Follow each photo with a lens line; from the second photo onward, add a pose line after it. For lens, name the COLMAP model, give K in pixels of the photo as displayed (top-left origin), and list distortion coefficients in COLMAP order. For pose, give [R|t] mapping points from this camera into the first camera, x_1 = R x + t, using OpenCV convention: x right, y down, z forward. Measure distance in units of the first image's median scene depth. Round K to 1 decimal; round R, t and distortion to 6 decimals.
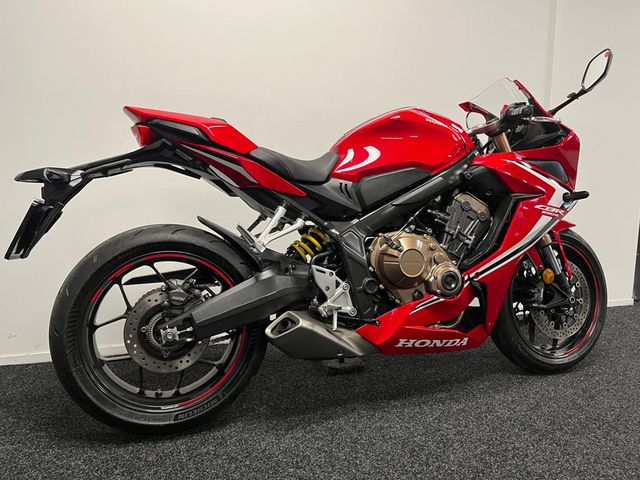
lens RADIAL K [[500.5, 0, 320.0], [0, 500.5, 240.0], [0, 0, 1]] dist [0.071024, -0.097989]
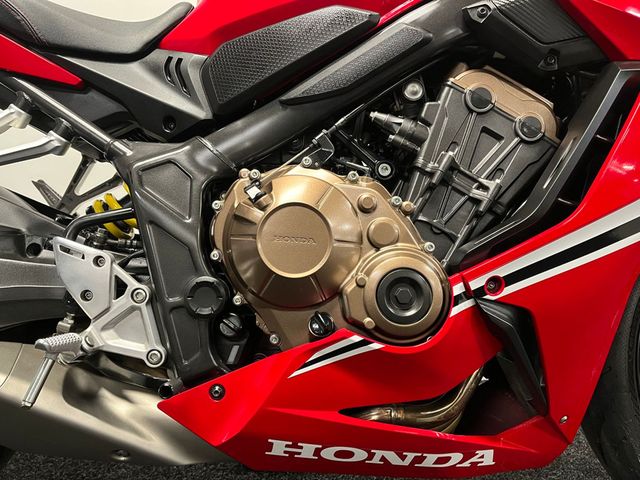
lens RADIAL K [[500.5, 0, 320.0], [0, 500.5, 240.0], [0, 0, 1]] dist [0.071024, -0.097989]
pose [[0.947084, 0.023633, -0.320115, 0.309699], [-0.035574, 0.998870, -0.031505, 0.054383], [0.319009, 0.041225, 0.946855, 0.626502]]
